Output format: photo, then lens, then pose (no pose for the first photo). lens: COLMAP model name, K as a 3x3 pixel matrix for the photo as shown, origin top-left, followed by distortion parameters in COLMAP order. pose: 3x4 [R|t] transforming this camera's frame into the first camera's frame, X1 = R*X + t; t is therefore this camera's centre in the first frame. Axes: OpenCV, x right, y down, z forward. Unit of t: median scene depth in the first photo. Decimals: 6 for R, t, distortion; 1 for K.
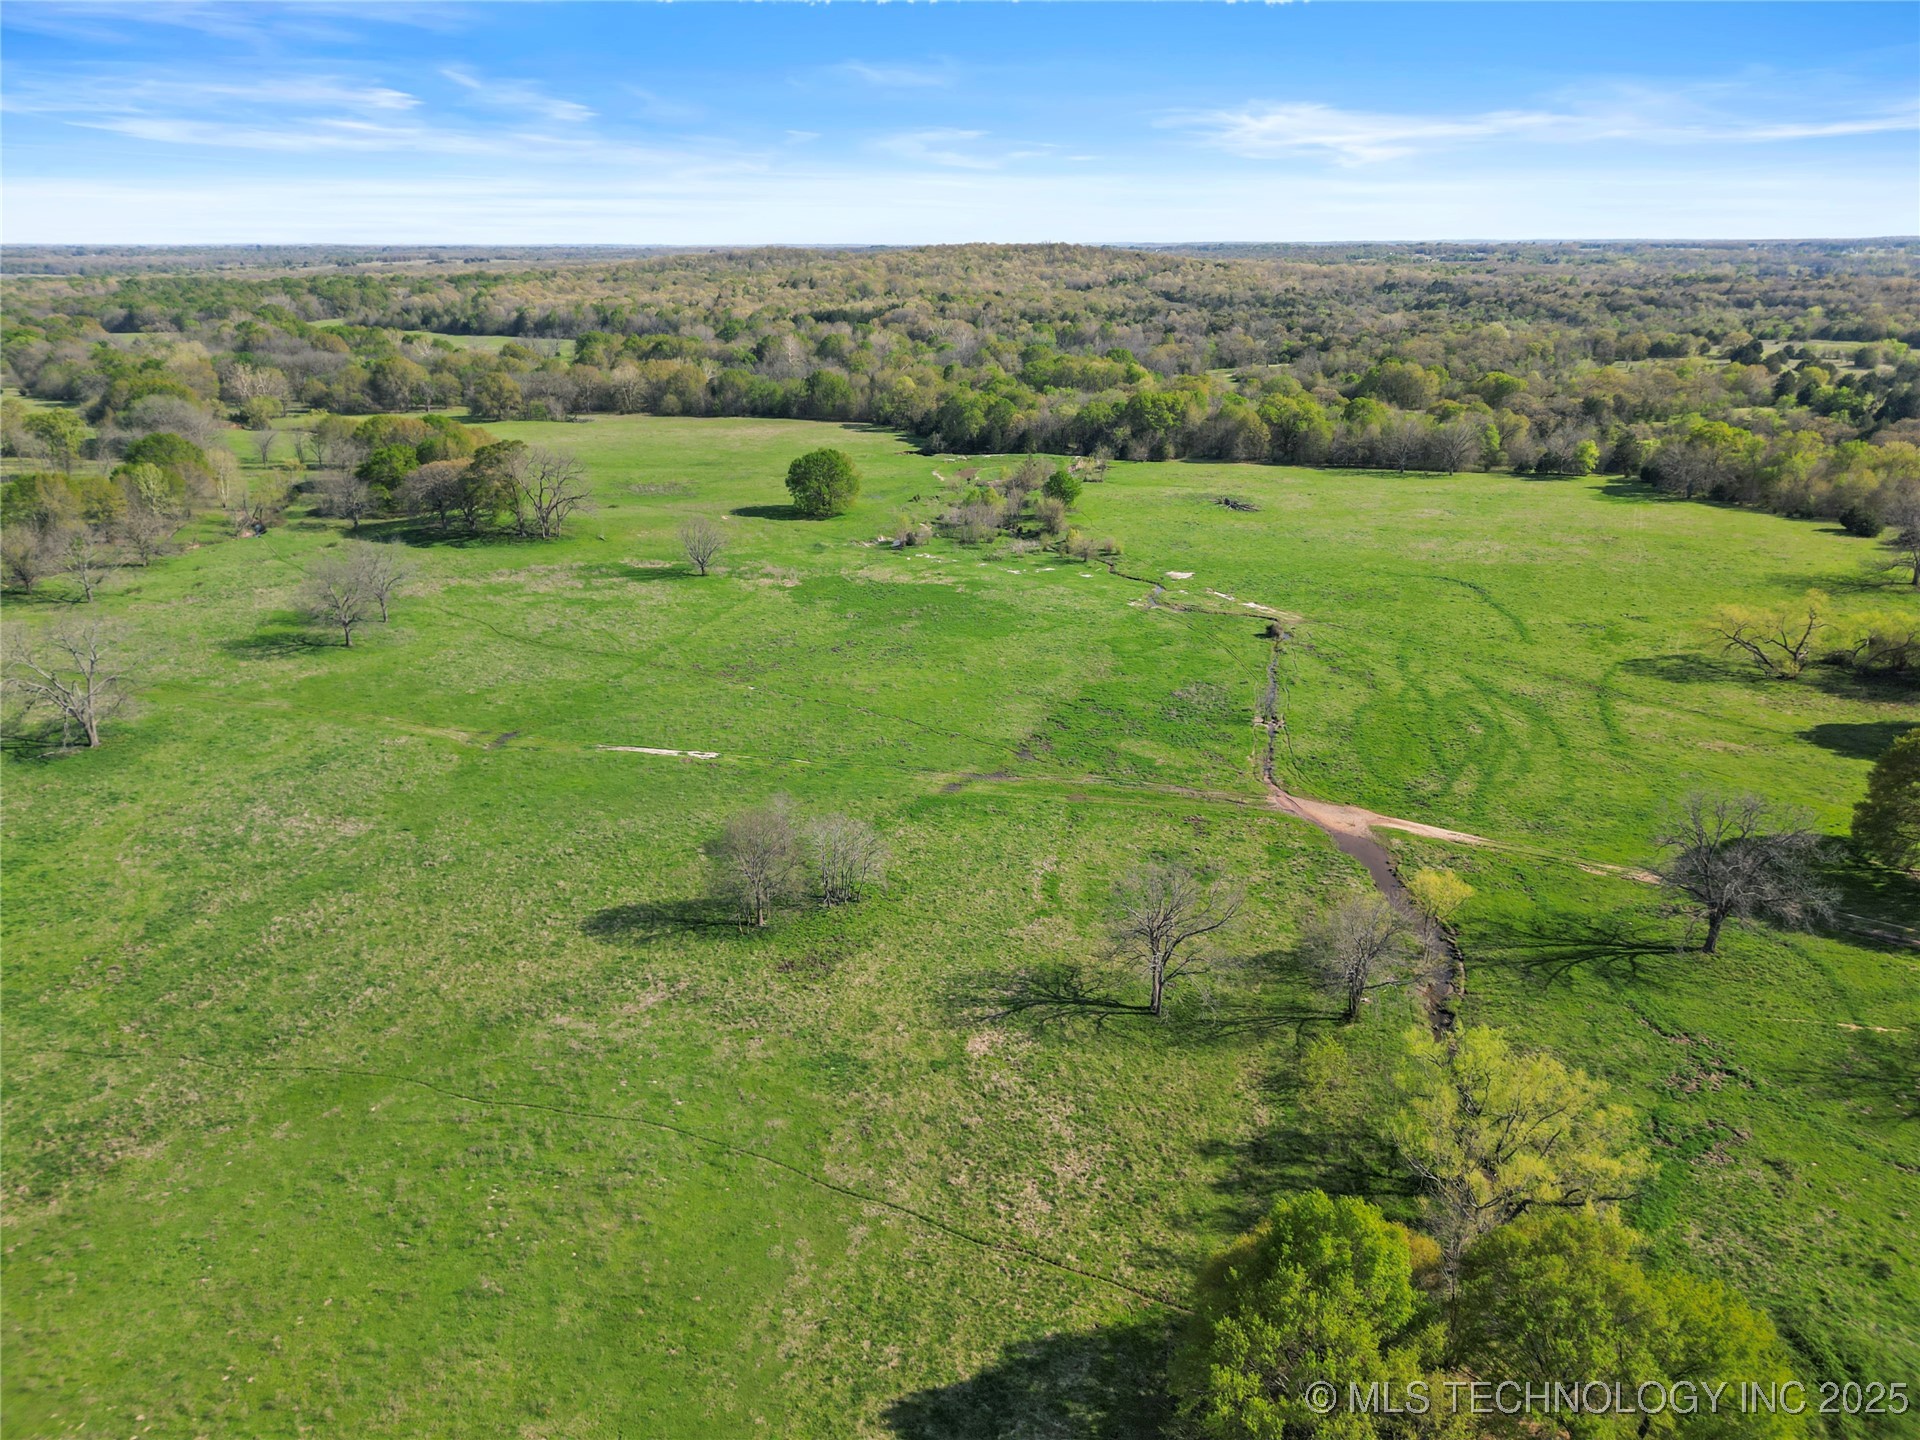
lens RADIAL K [[1346.5, 0, 929.9], [0, 1346.5, 726.2], [0, 0, 1]] dist [0.062708, -0.049330]
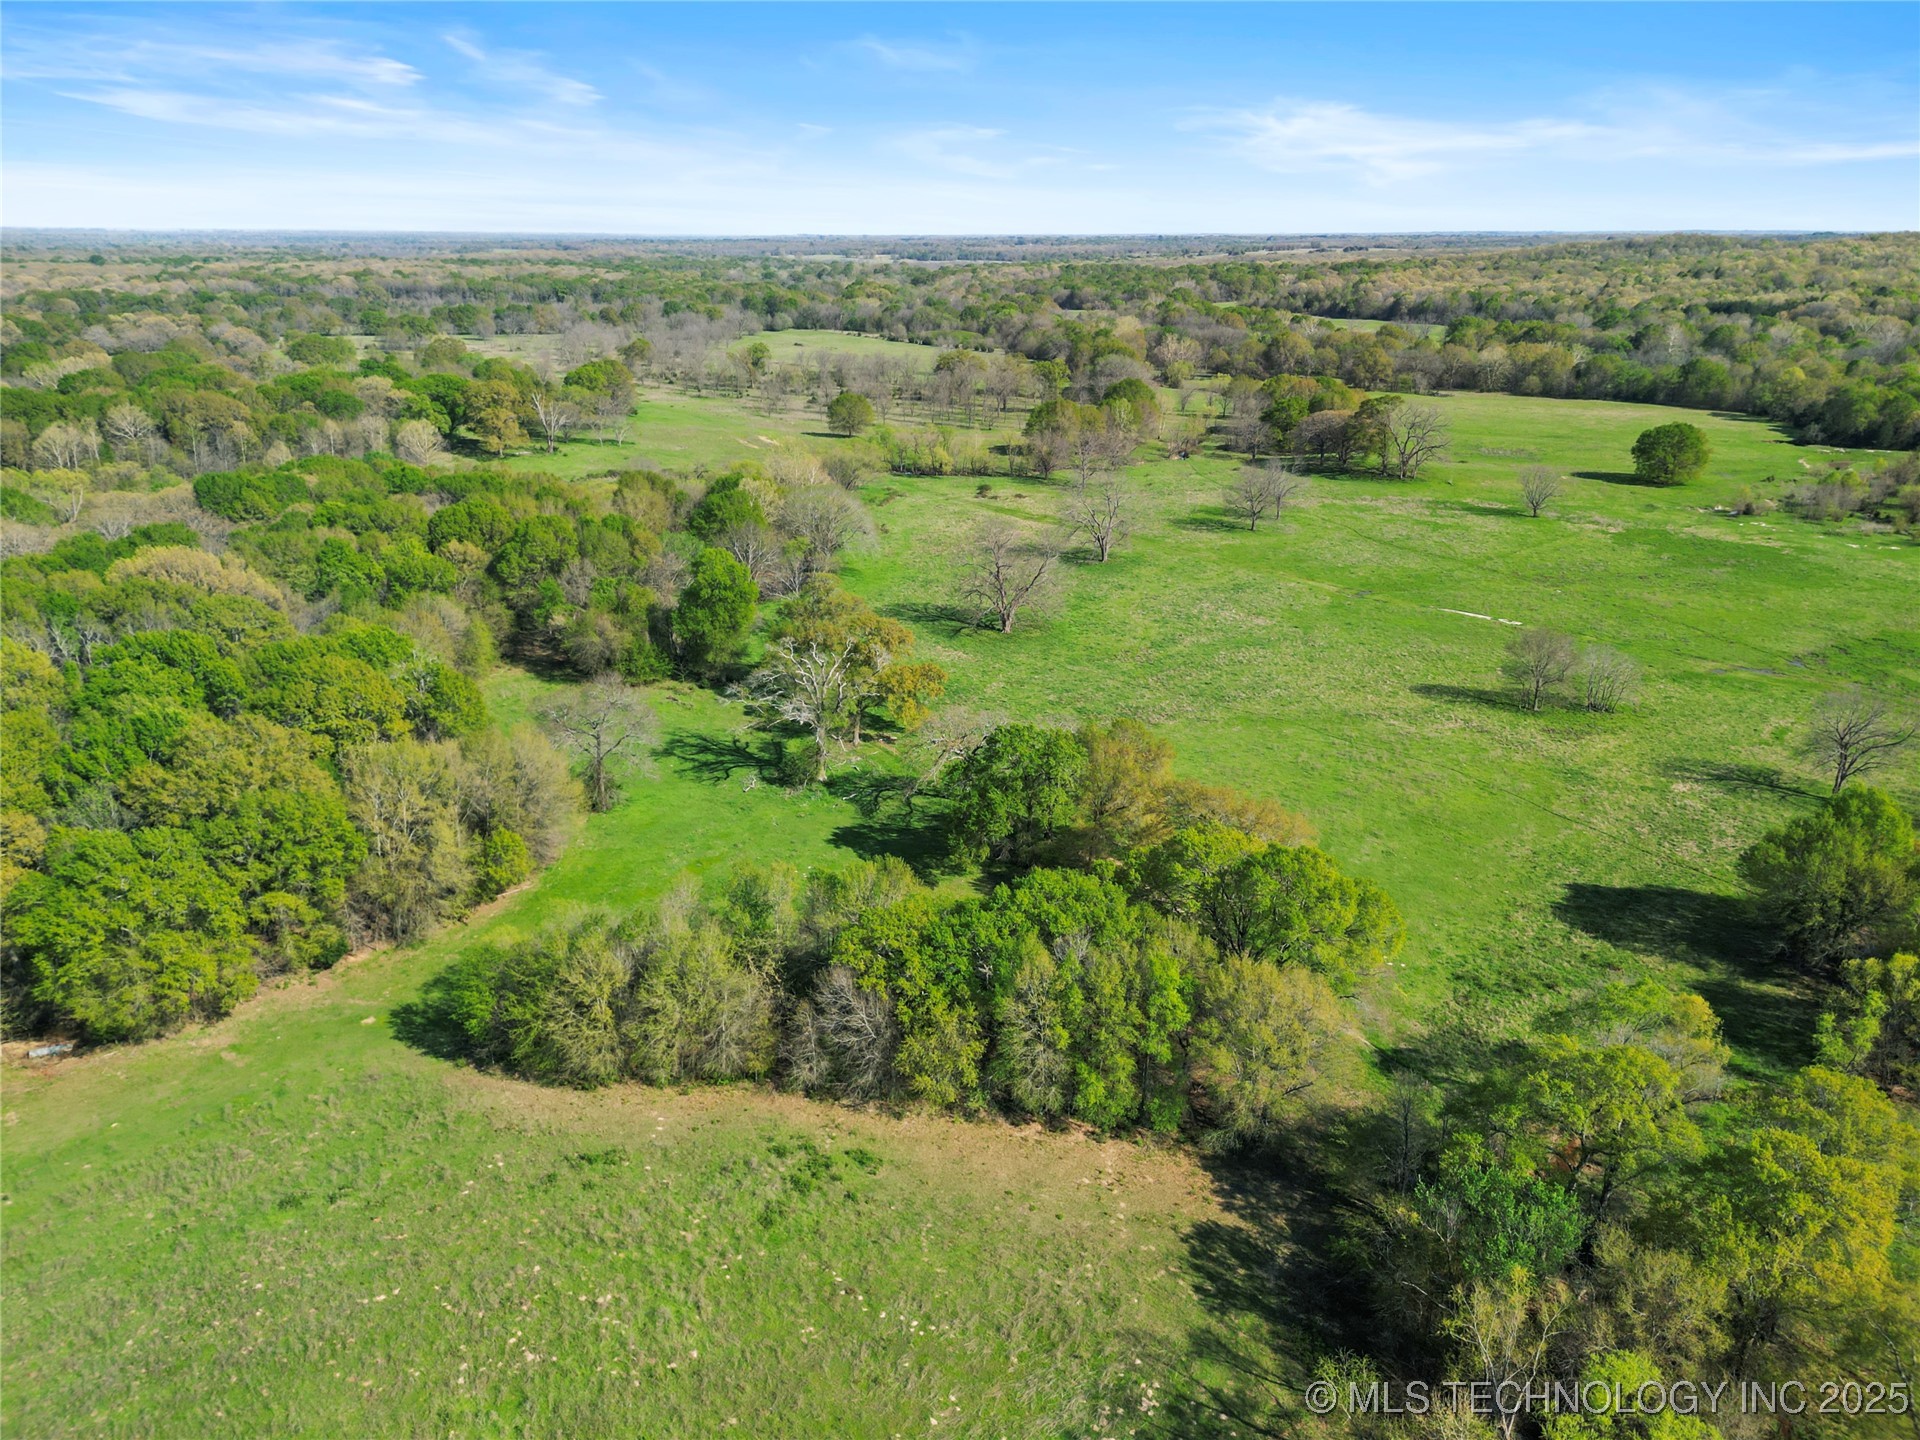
lens RADIAL K [[1346.5, 0, 955.3], [0, 1346.5, 725.0], [0, 0, 1]] dist [0.062708, -0.049330]
pose [[0.839629, 0.191740, -0.508192, 0.020183], [-0.188325, 0.980349, 0.058737, 0.040629], [0.509467, 0.046387, 0.859239, -0.118962]]
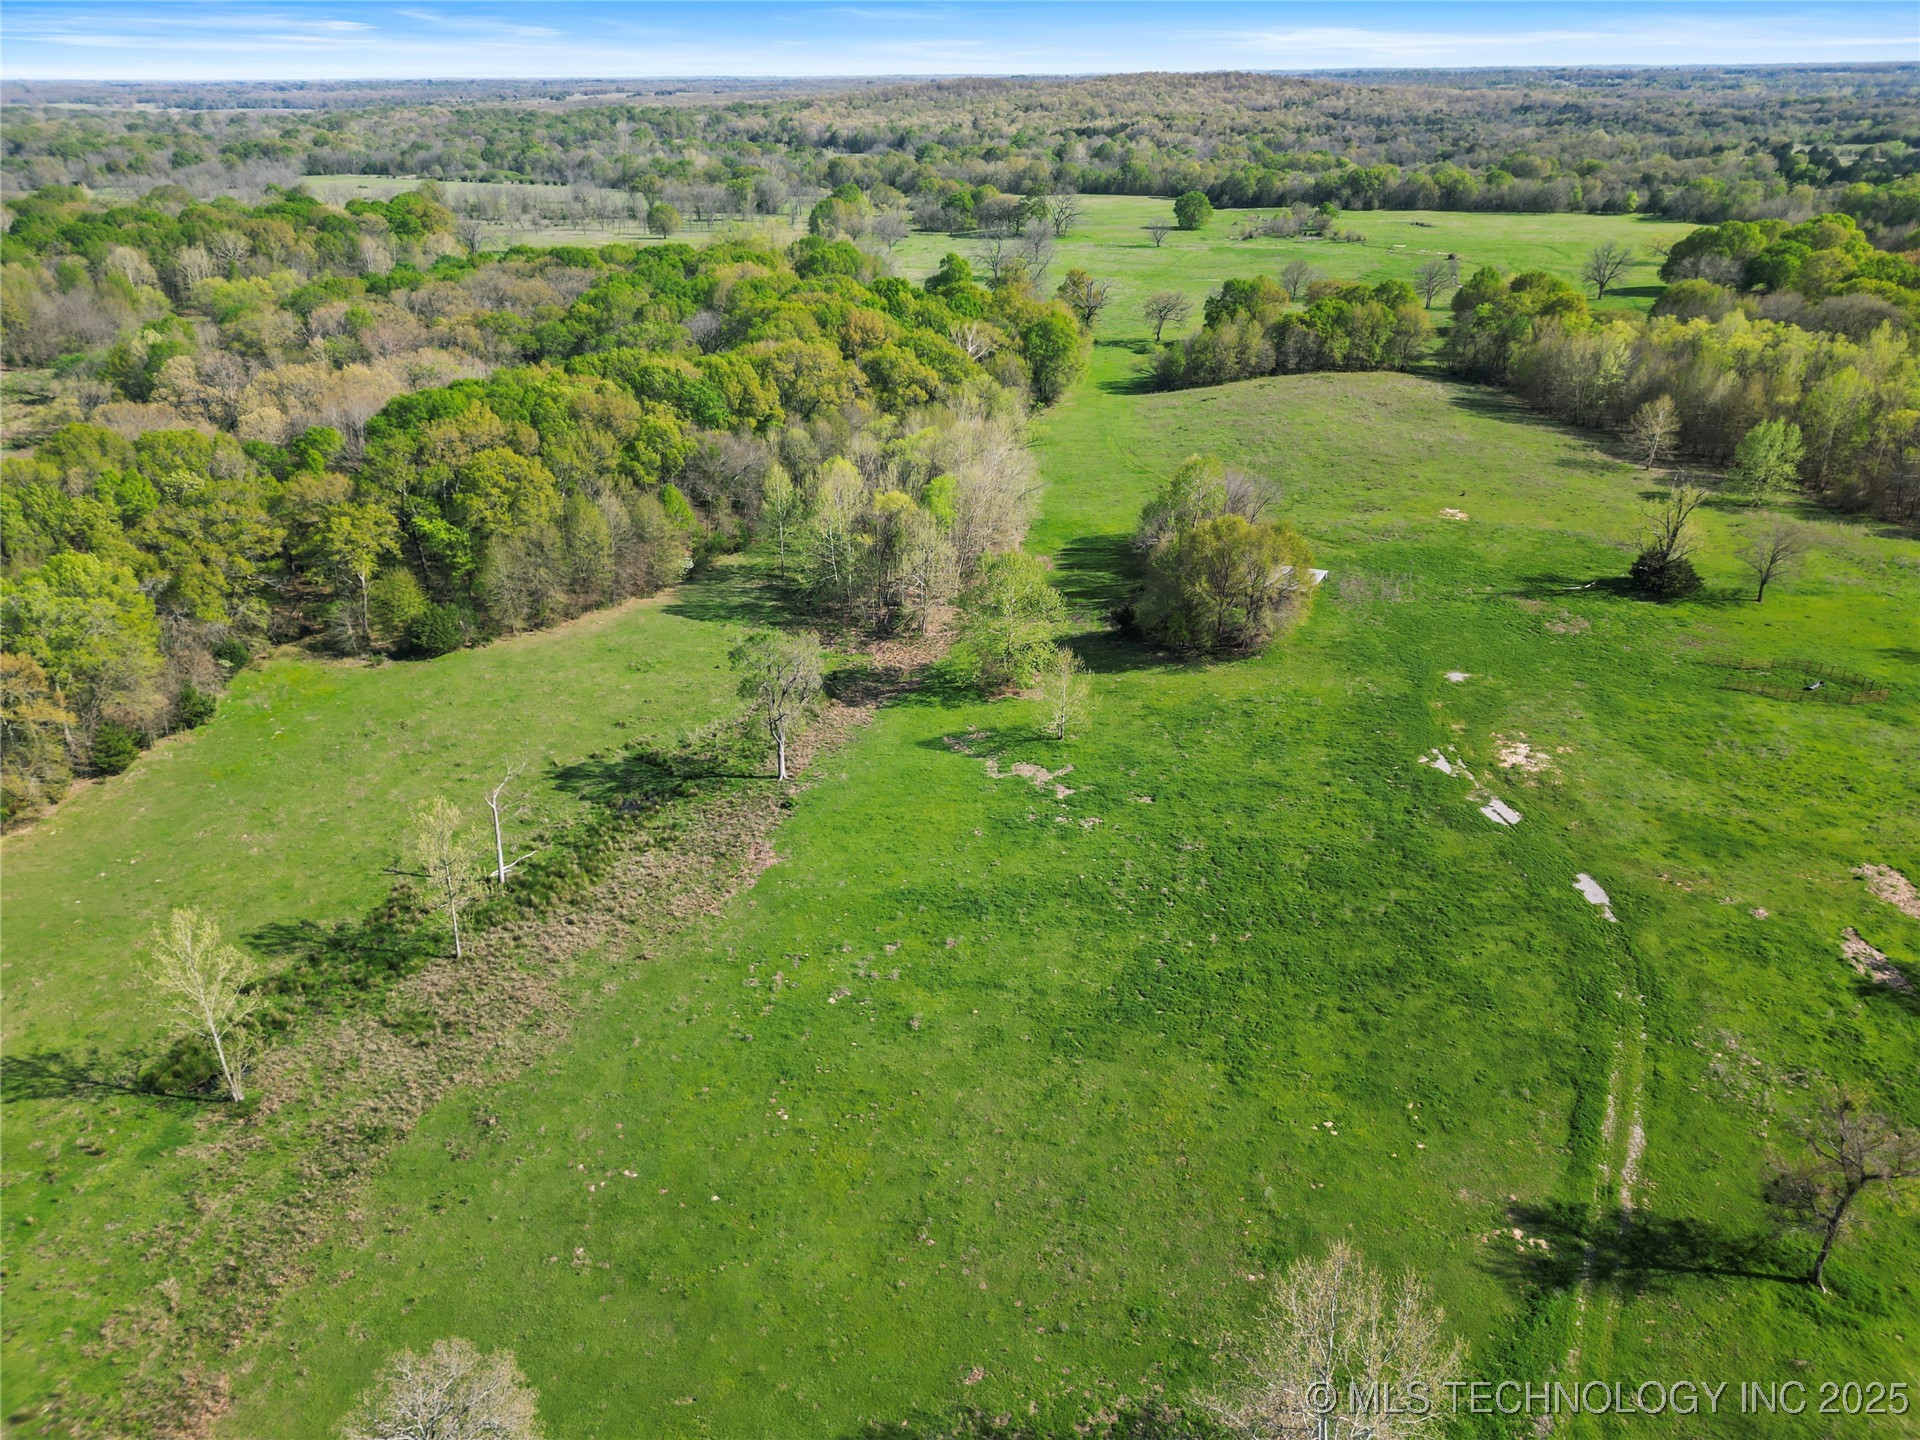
lens RADIAL K [[1346.5, 0, 951.6], [0, 1346.5, 713.7], [0, 0, 1]] dist [0.062708, -0.049330]
pose [[0.998269, 0.020996, -0.054944, -0.157253], [-0.015532, 0.995061, 0.098039, 0.174304], [0.056731, -0.097016, 0.993665, -0.492937]]
